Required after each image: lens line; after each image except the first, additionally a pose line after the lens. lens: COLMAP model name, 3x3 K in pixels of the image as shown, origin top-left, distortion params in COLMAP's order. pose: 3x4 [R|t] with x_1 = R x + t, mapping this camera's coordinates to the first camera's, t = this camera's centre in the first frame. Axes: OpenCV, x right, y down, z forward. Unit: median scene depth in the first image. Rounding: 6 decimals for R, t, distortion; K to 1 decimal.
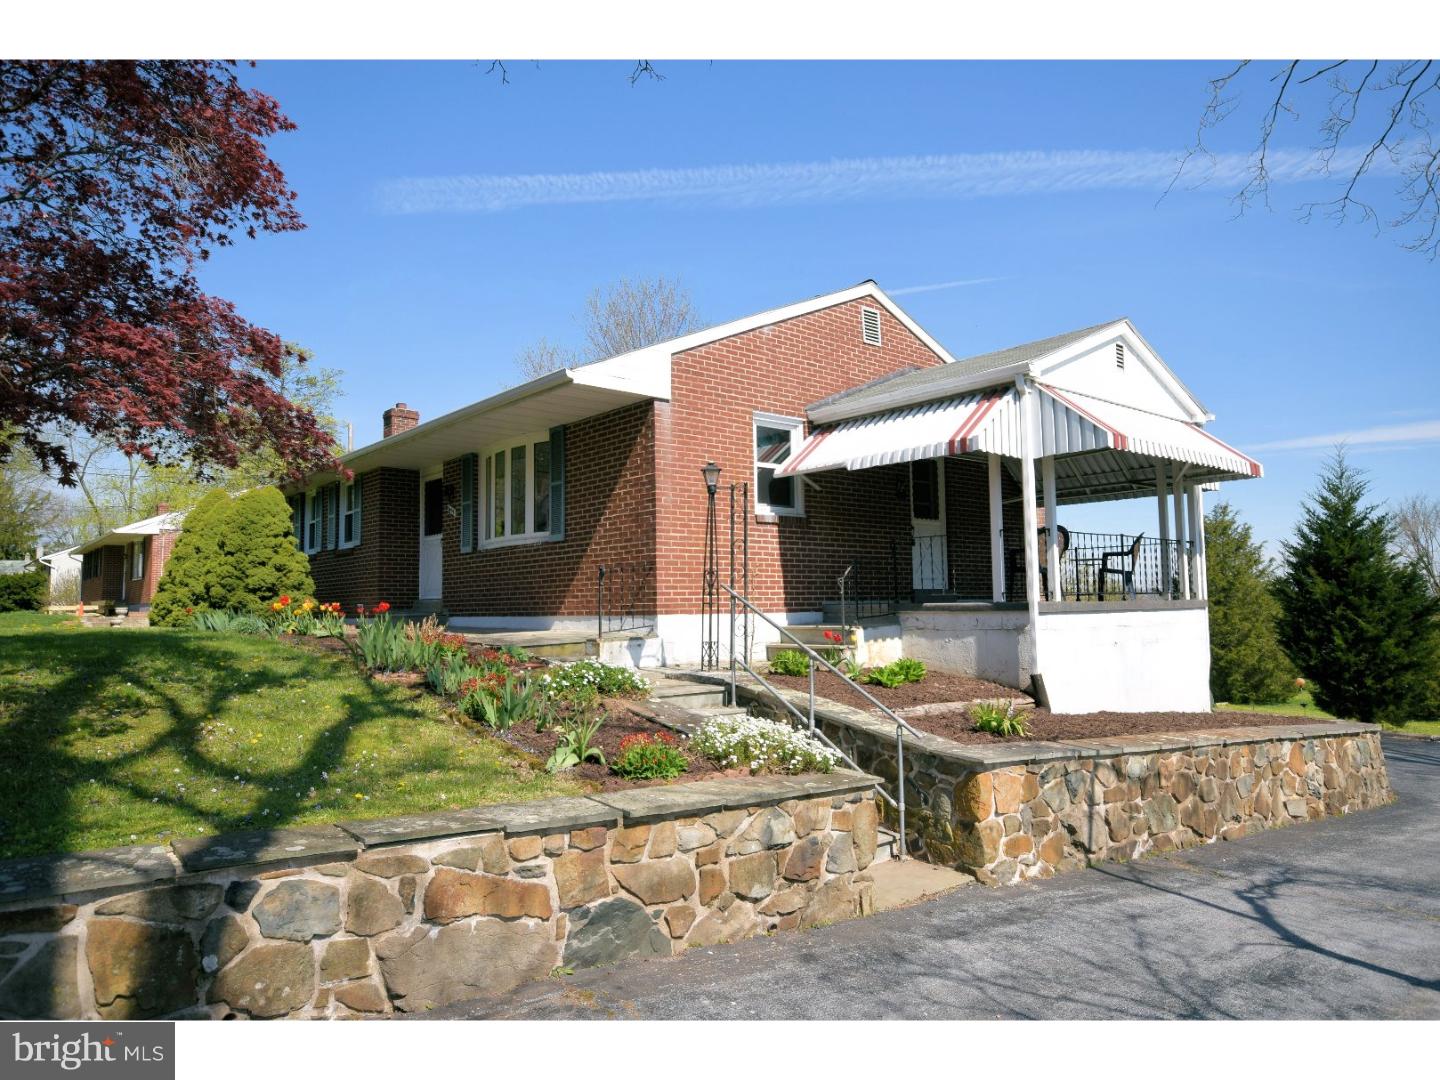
lens RADIAL K [[966.6, 0, 720.8], [0, 966.6, 514.7], [0, 0, 1]] dist [-0.003225, 0.001866]
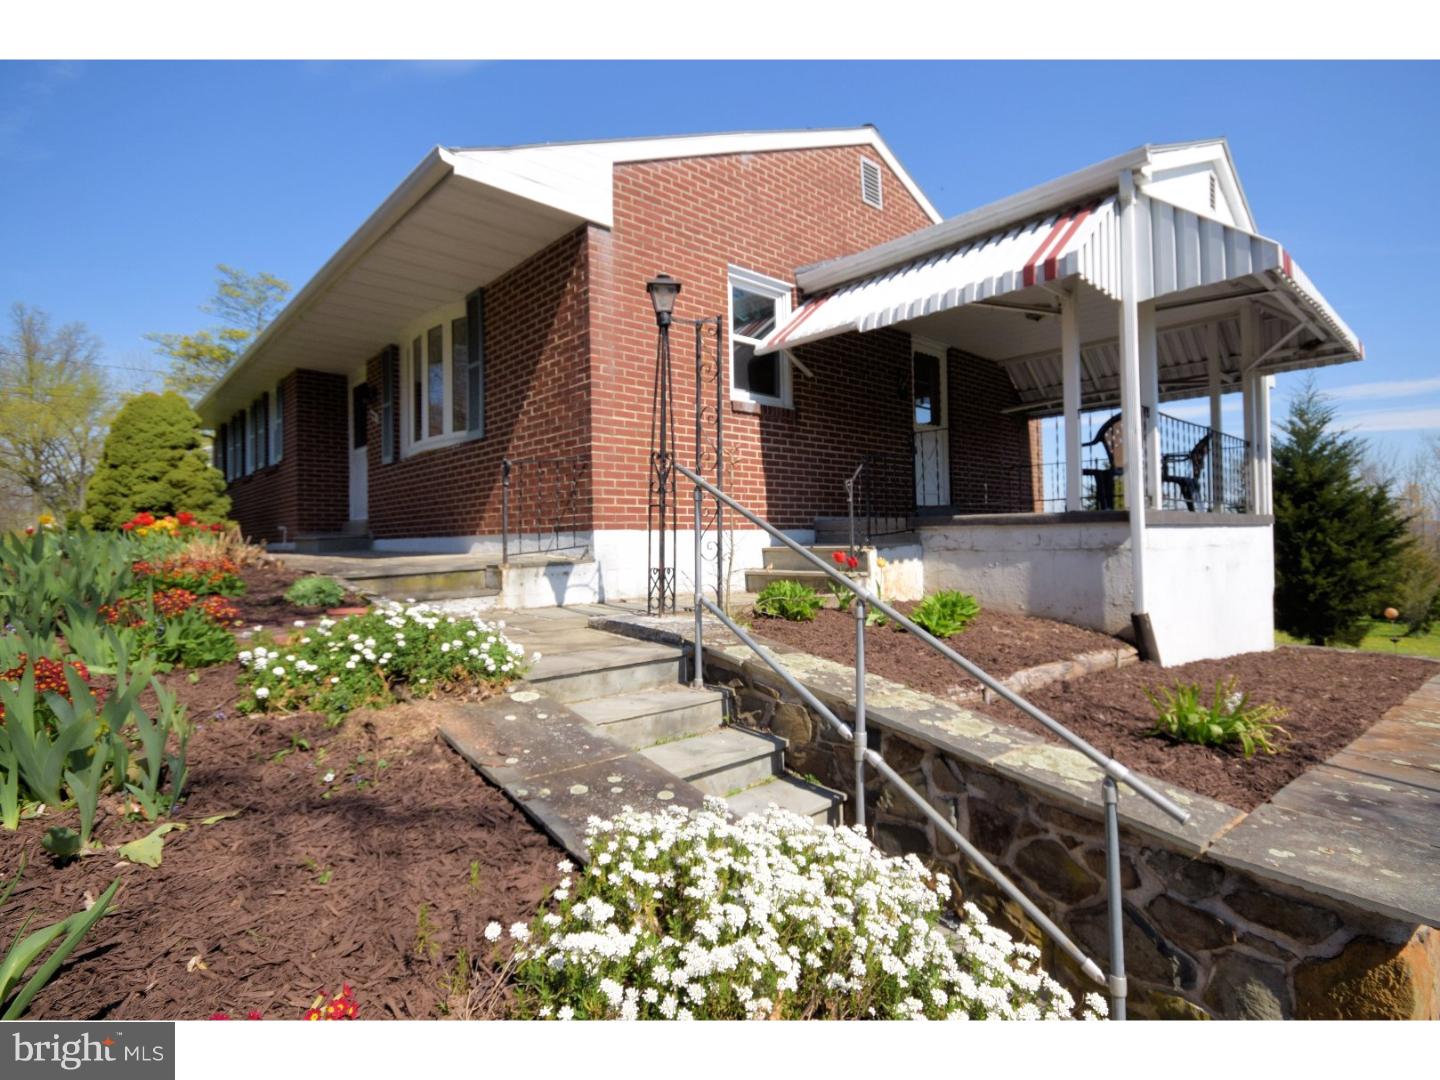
lens RADIAL K [[712.8, 0, 727.7], [0, 712.8, 530.7], [0, 0, 1]] dist [-0.012128, -0.000135]
pose [[0.999094, -0.001878, 0.042518, 0.009791], [-0.001581, 0.996698, 0.081183, 0.059024], [-0.042530, -0.081177, 0.995792, 0.457942]]
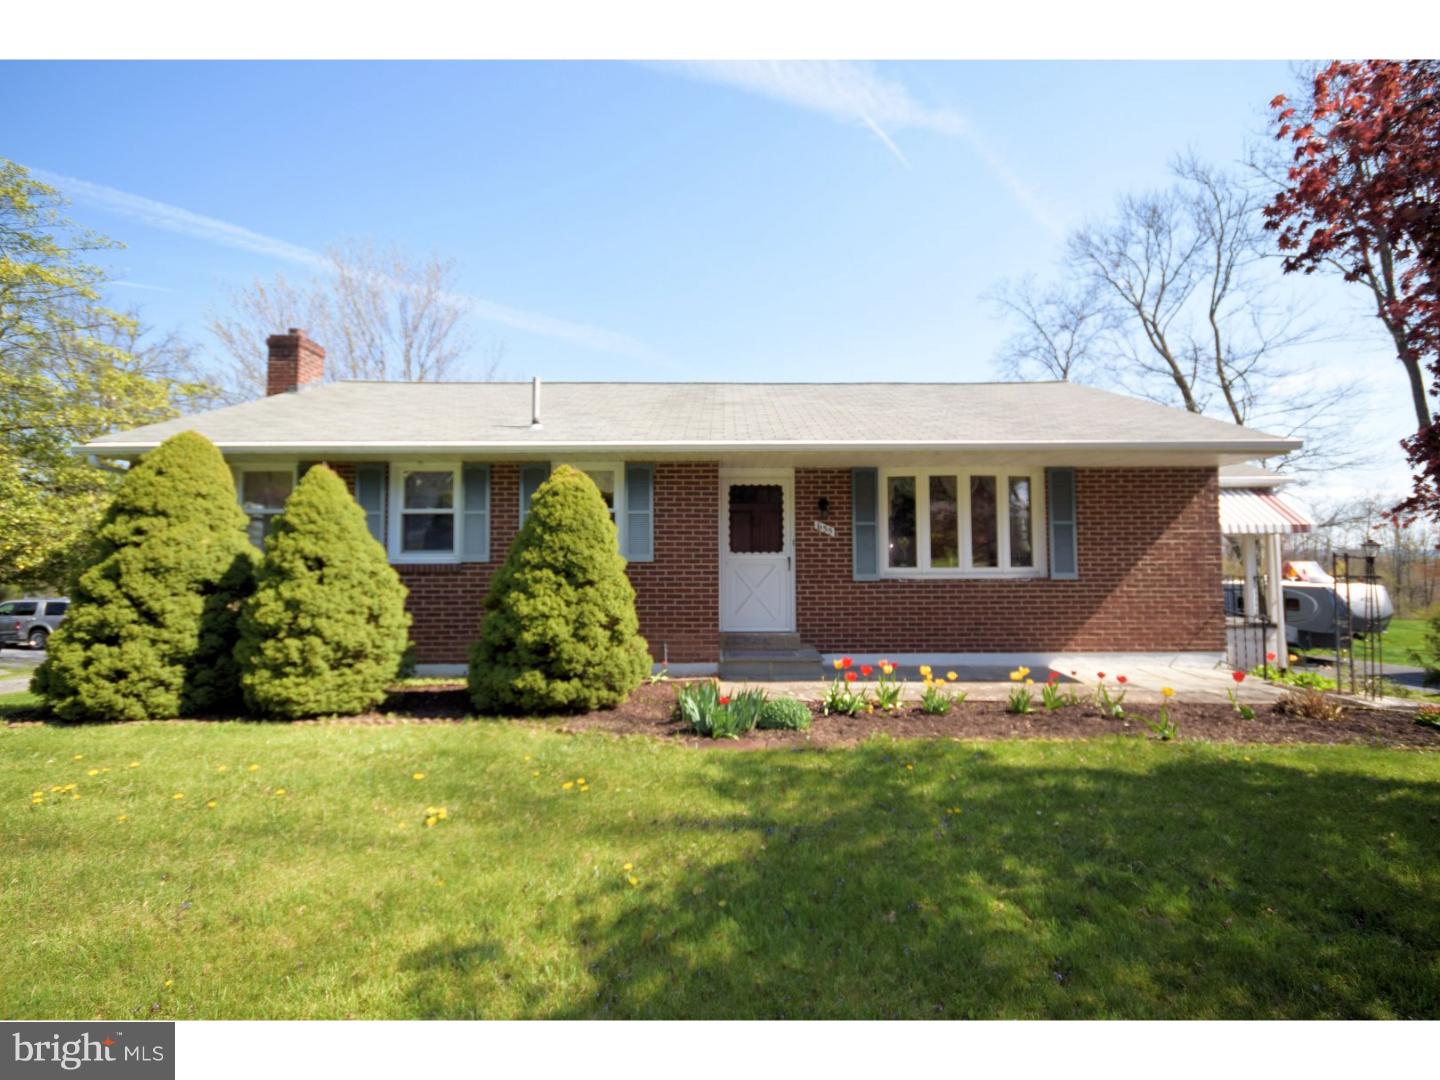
lens RADIAL K [[643.5, 0, 728.3], [0, 643.5, 521.2], [0, 0, 1]] dist [-0.007020, -0.000705]
pose [[0.642740, 0.049601, 0.764477, -1.018640], [-0.078912, 0.996880, 0.001666, -0.008149], [-0.762009, -0.061397, 0.644649, 0.925786]]
